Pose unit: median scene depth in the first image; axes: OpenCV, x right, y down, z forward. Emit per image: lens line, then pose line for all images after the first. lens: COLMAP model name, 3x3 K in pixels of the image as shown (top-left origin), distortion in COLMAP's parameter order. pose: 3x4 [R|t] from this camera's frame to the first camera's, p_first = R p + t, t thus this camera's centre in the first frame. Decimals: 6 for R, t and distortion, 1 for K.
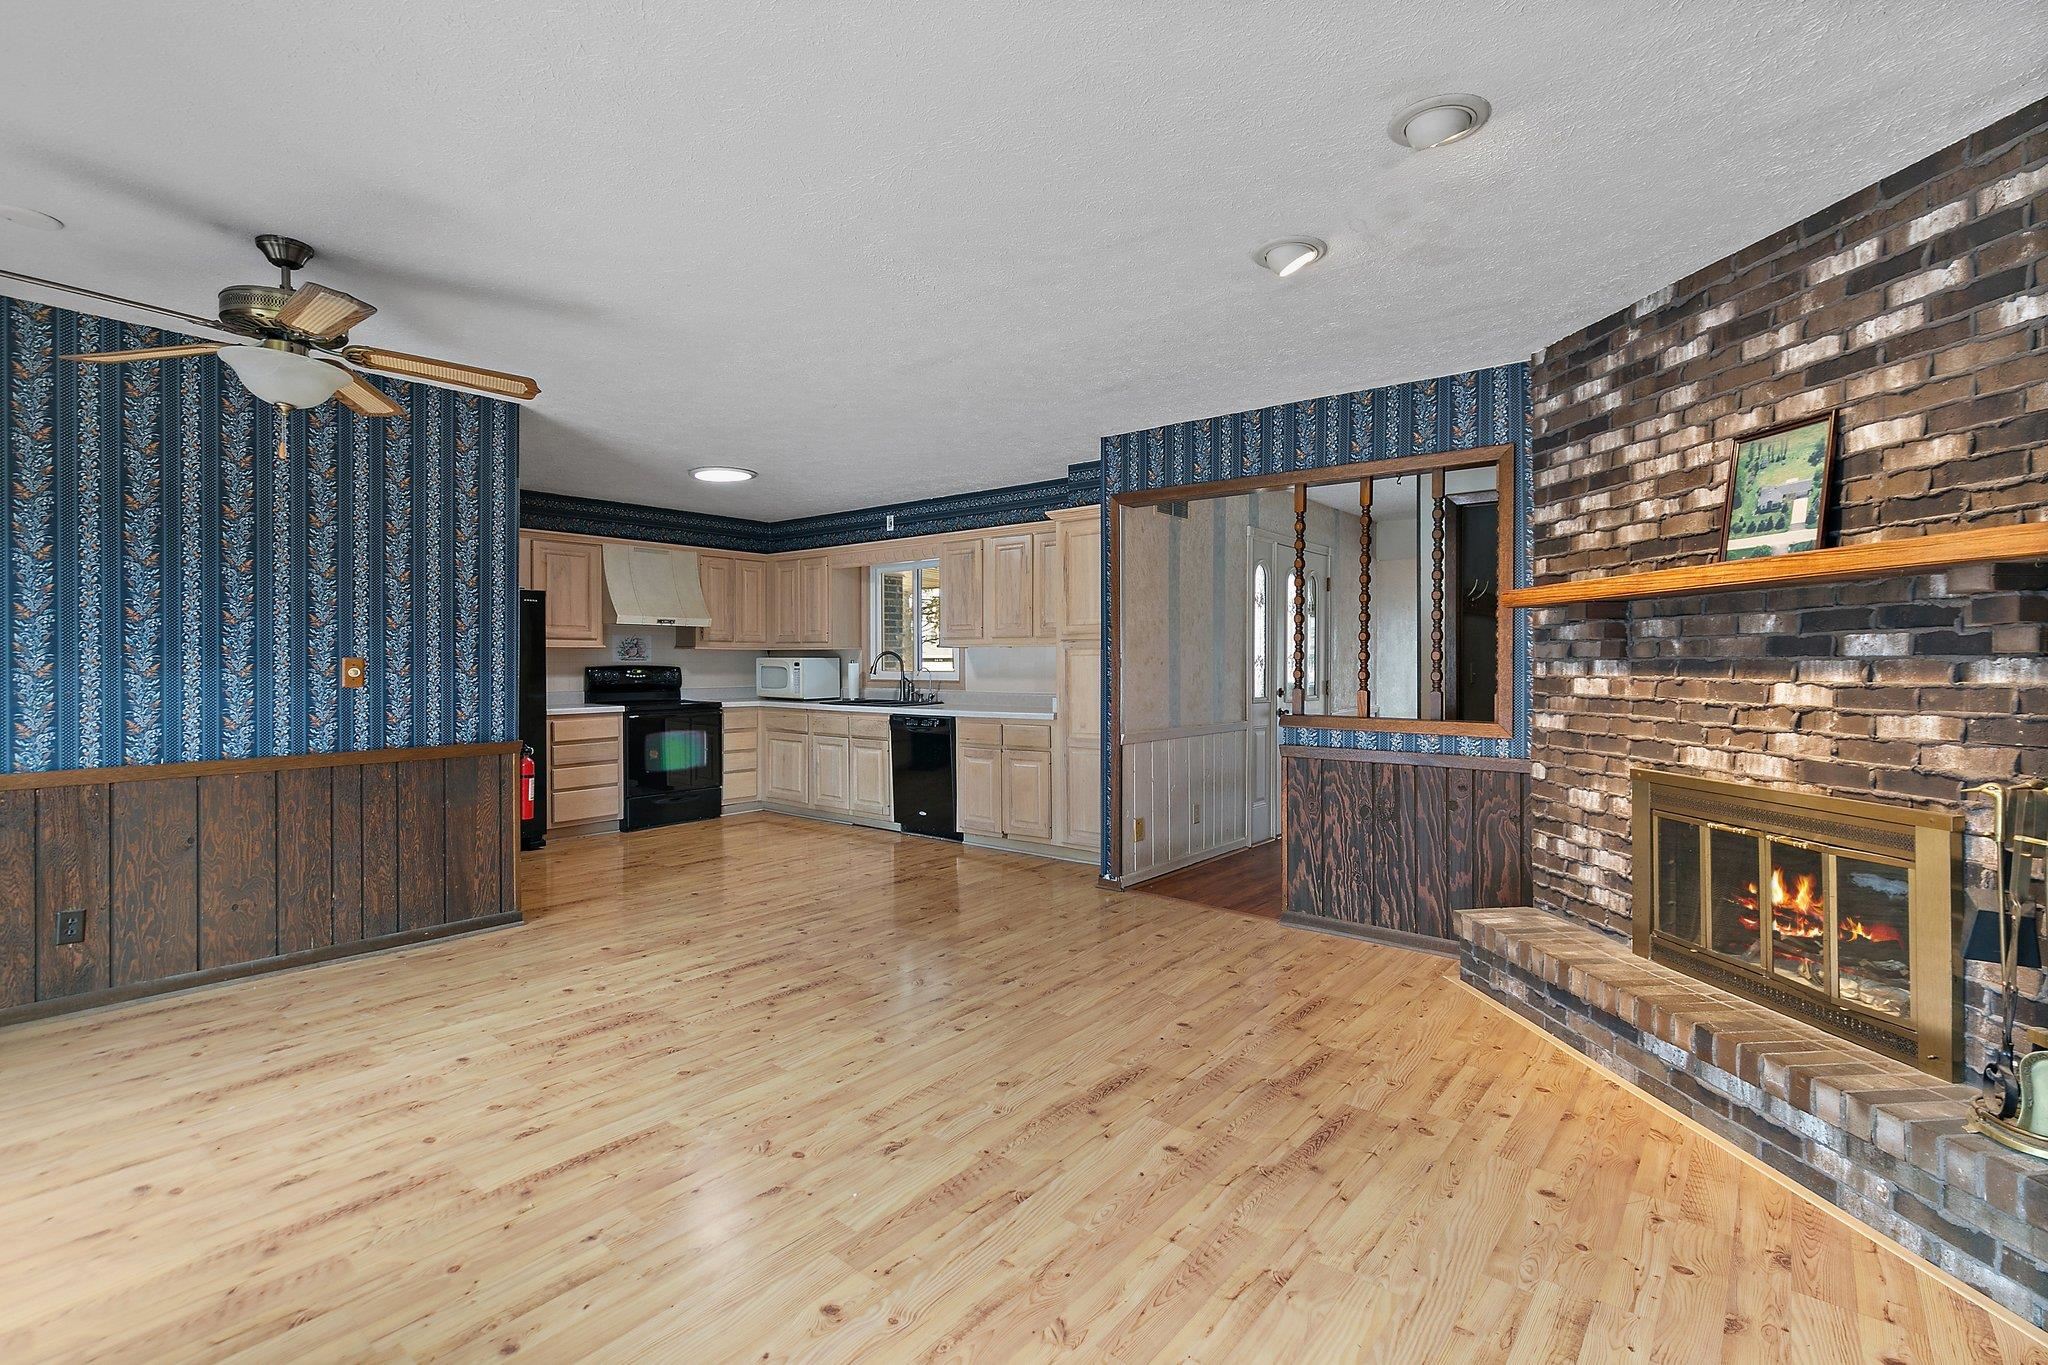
lens RADIAL K [[939.2, 0, 1026.6], [0, 939.2, 679.3], [0, 0, 1]] dist [-0.002967, -0.000220]
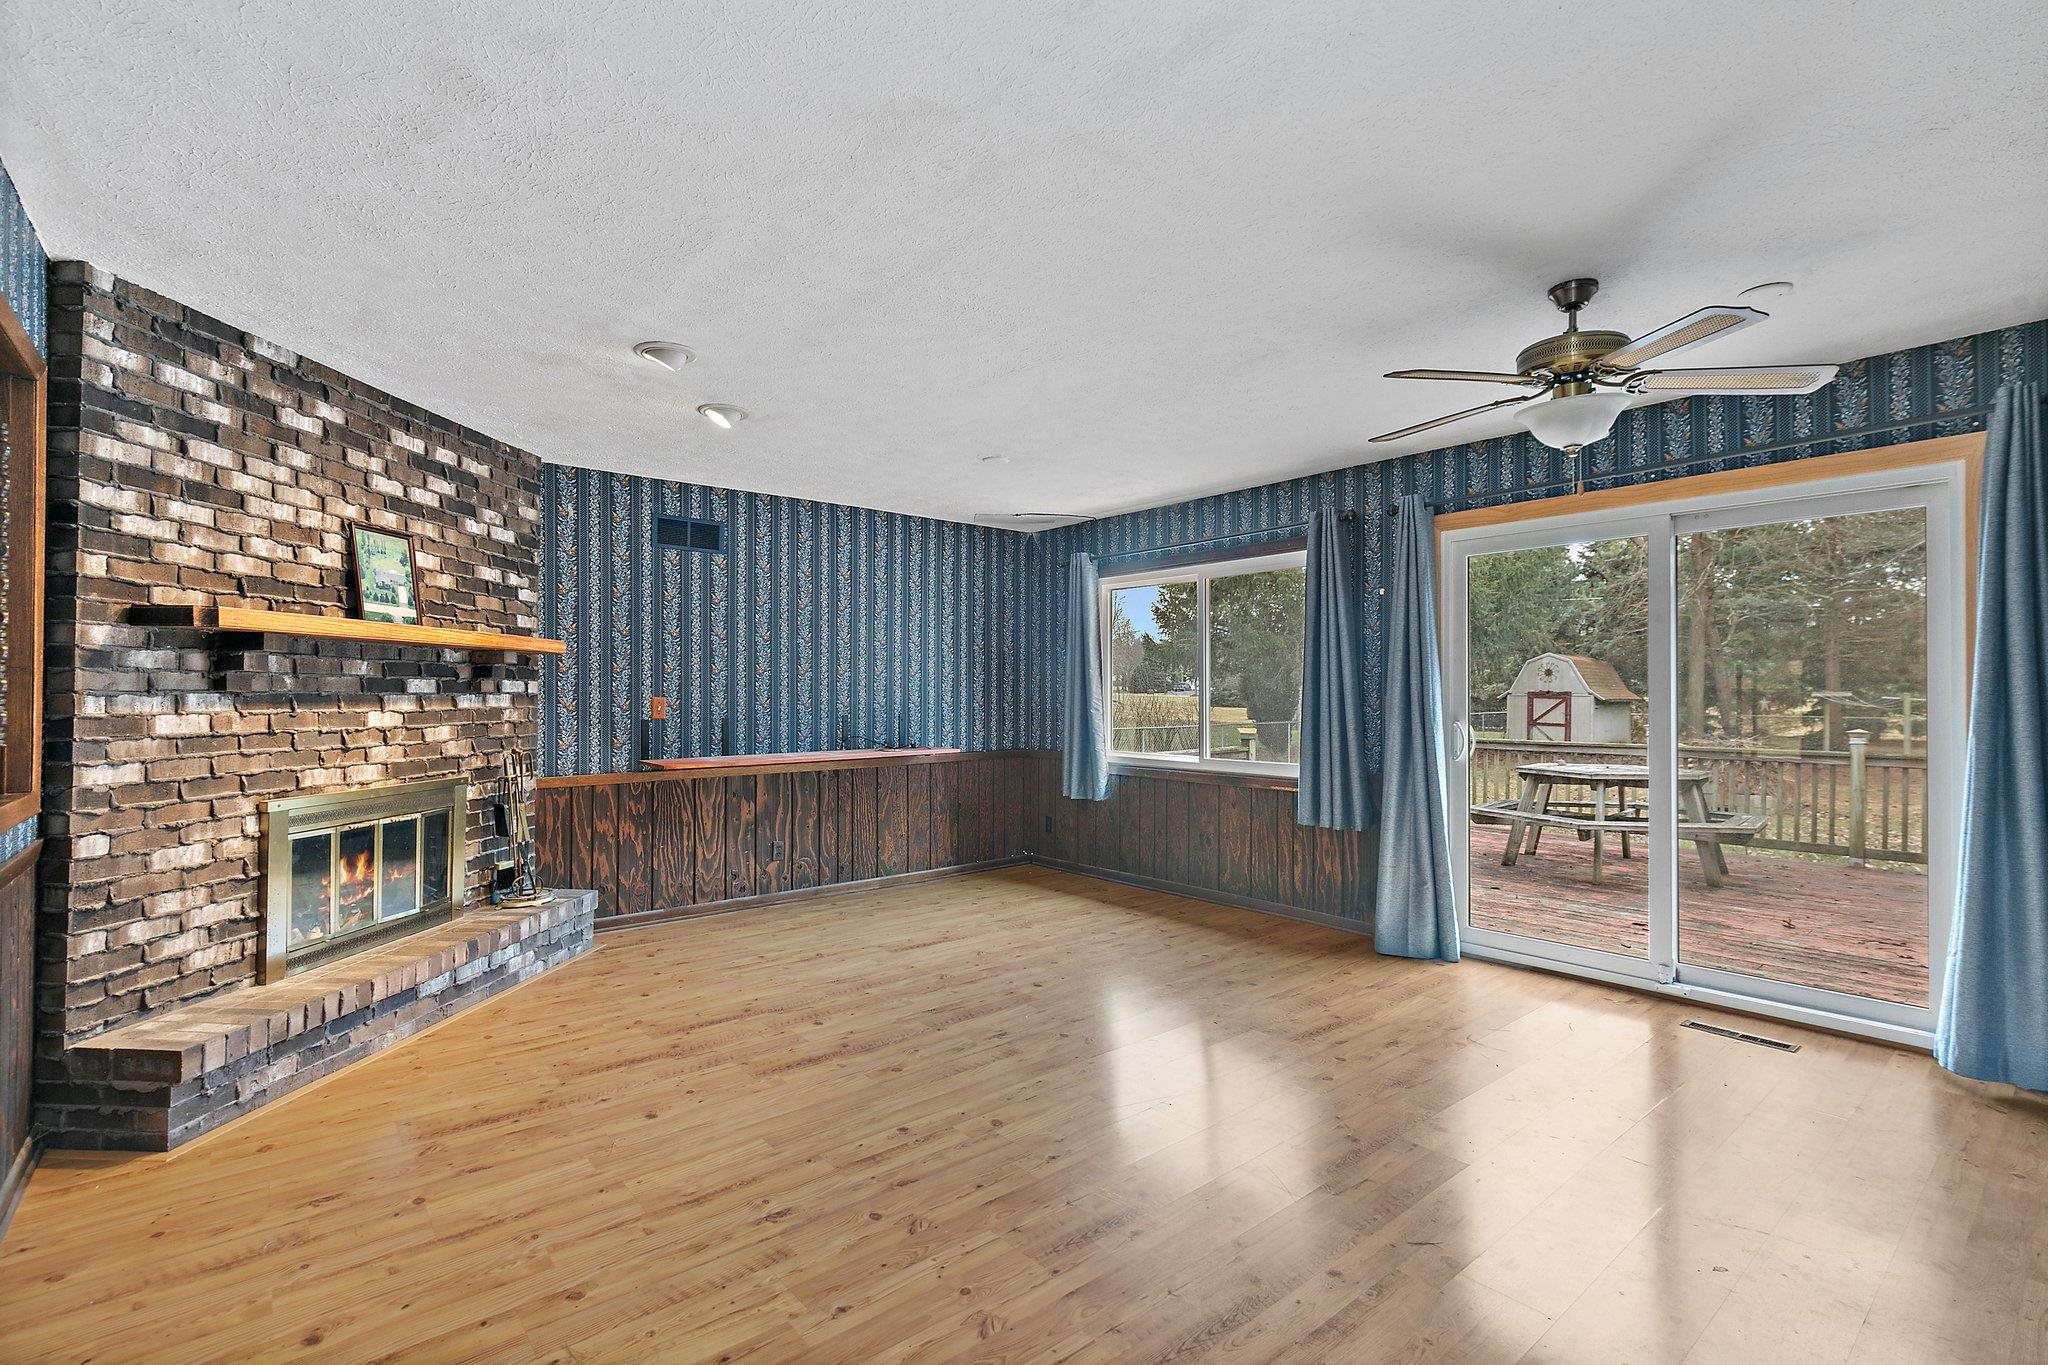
lens RADIAL K [[939.2, 0, 1022.3], [0, 939.2, 683.1], [0, 0, 1]] dist [-0.002967, -0.000220]
pose [[-0.981382, 0.000190, 0.192068, -0.368686], [0.000673, 0.999997, 0.002450, -0.036758], [-0.192067, 0.002533, -0.981379, 1.959506]]
